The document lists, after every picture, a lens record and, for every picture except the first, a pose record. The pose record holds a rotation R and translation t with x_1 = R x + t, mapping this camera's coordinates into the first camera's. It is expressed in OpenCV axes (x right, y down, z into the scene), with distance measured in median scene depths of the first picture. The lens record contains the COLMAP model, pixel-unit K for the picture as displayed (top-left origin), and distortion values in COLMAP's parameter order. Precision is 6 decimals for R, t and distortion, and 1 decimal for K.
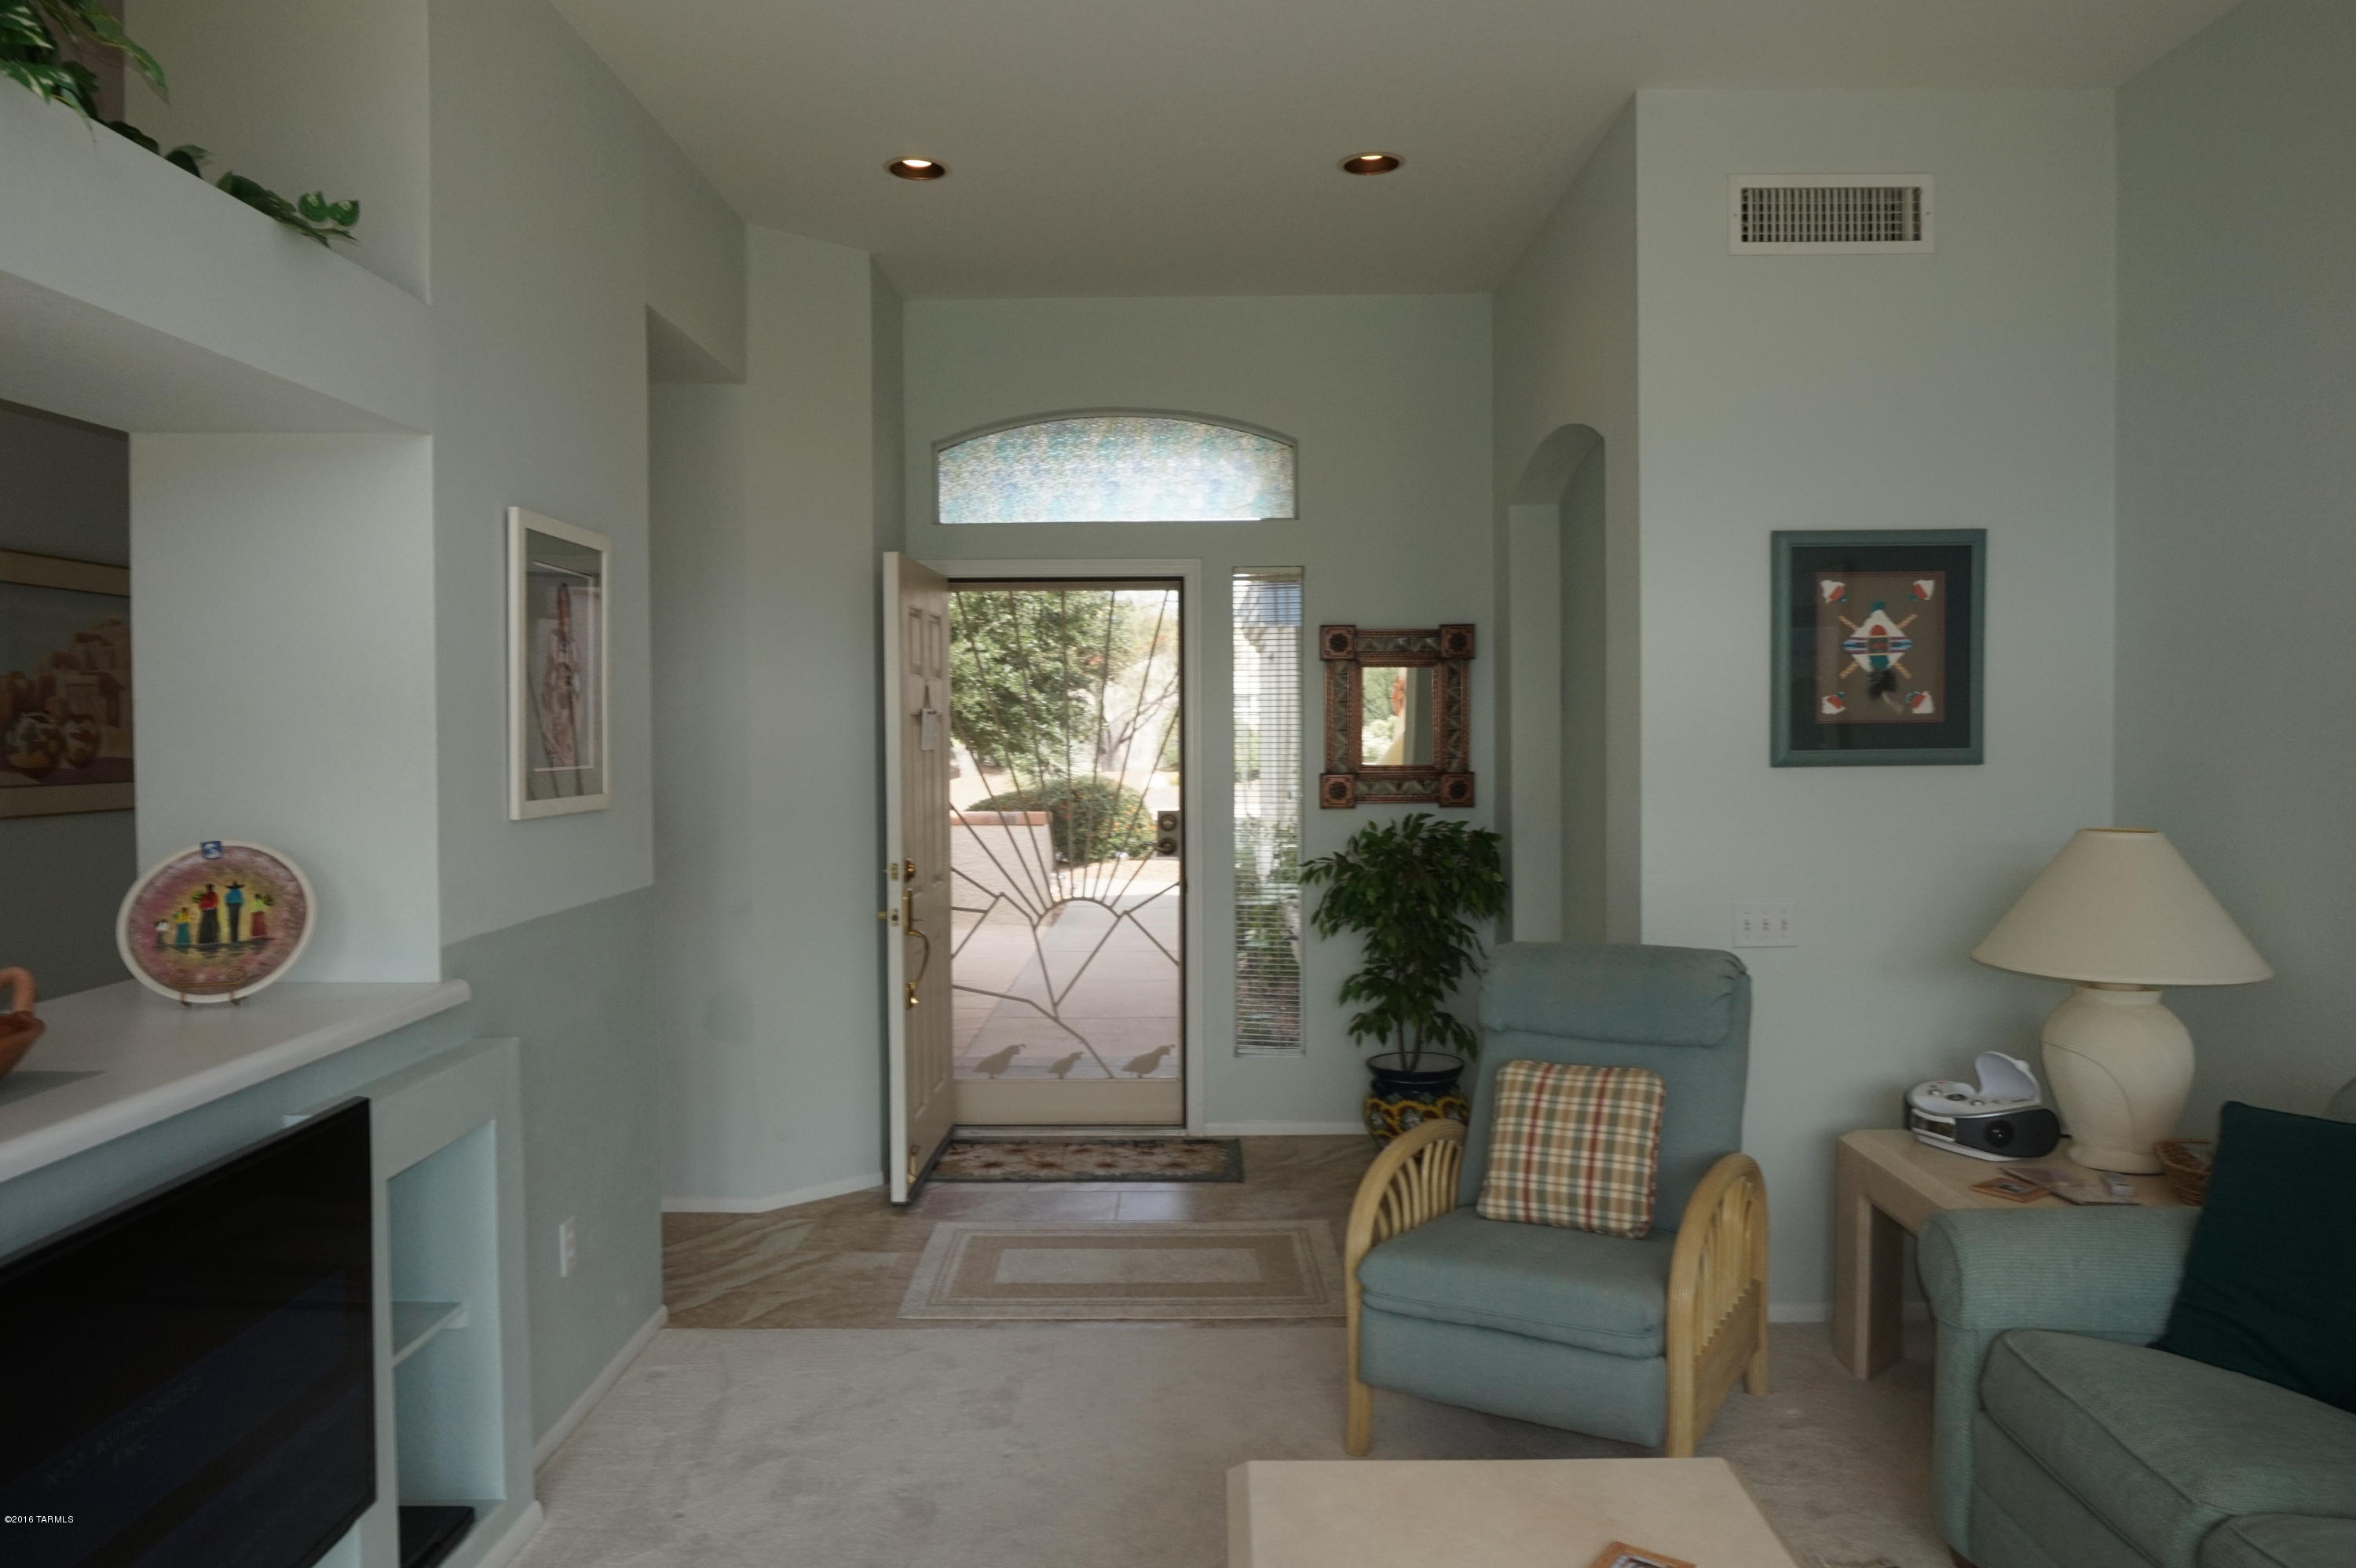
lens RADIAL K [[1588.5, 0, 1174.1], [0, 1588.5, 786.1], [0, 0, 1]] dist [-0.042943, 0.030998]
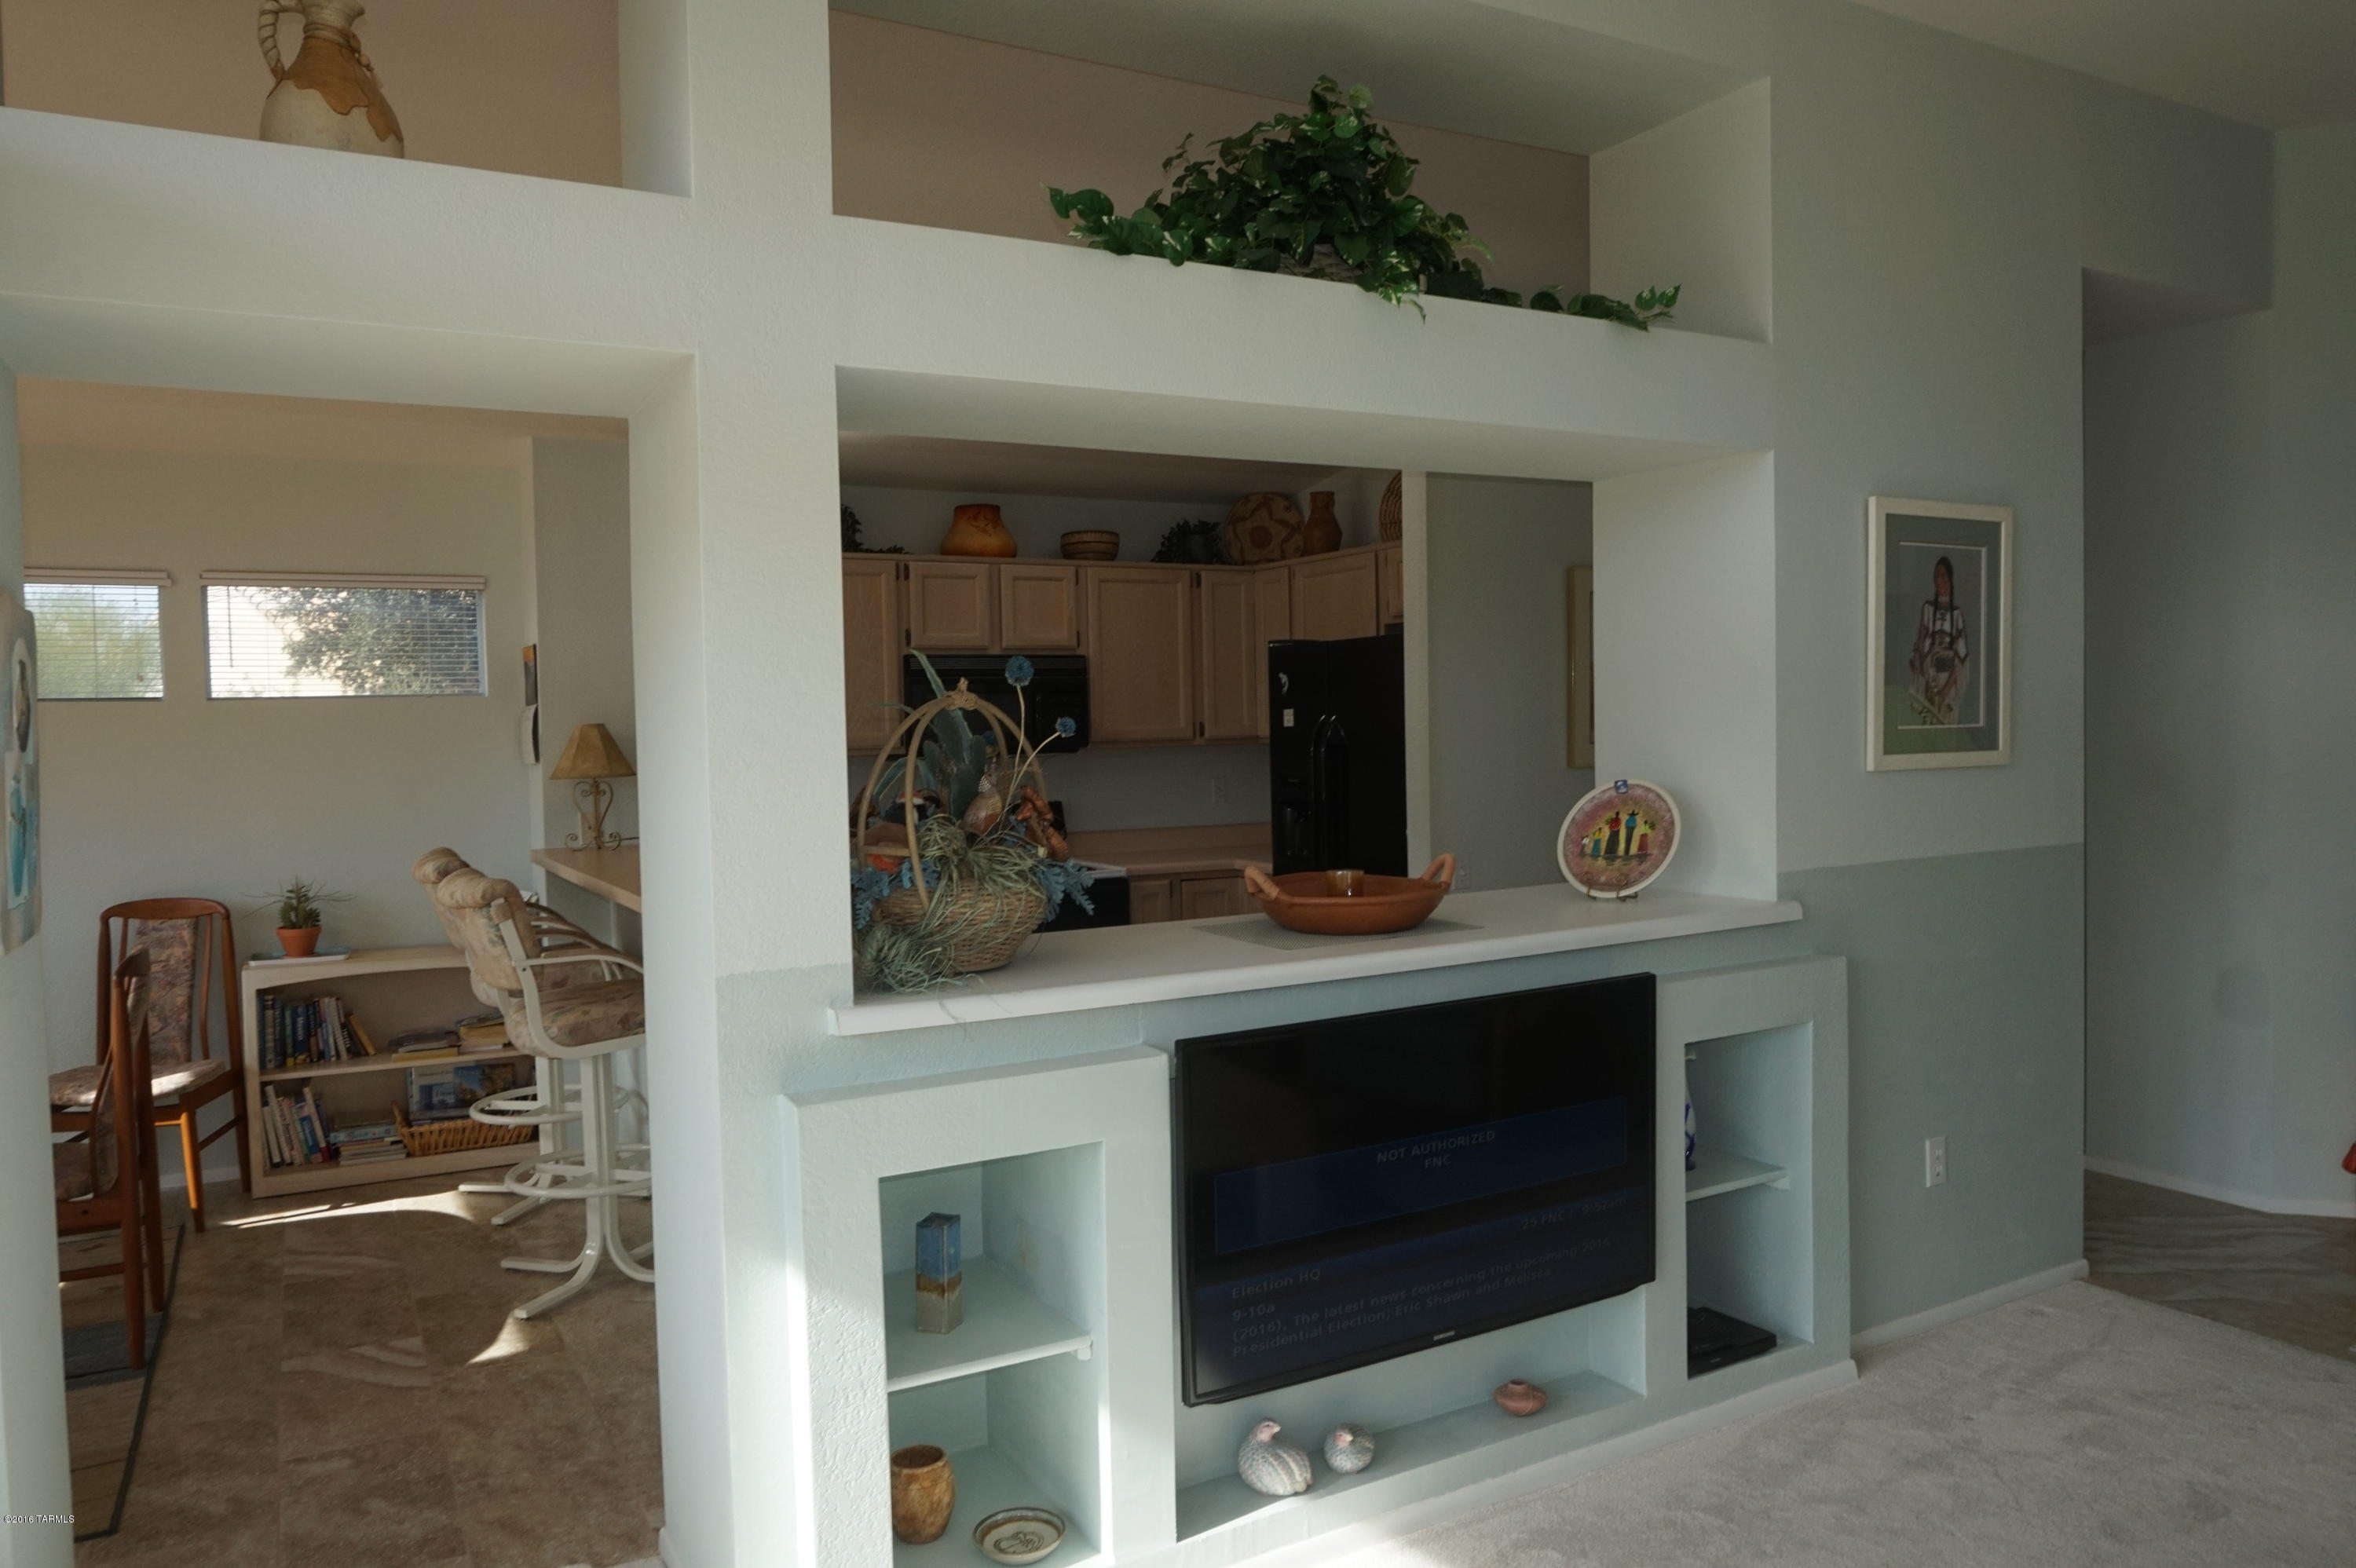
lens RADIAL K [[1588.5, 0, 1181.2], [0, 1588.5, 787.0], [0, 0, 1]] dist [-0.042943, 0.030998]
pose [[0.501169, 0.030321, -0.864818, 0.370285], [-0.011837, 0.999533, 0.028185, 0.007354], [0.865268, -0.003888, 0.501294, -0.006941]]
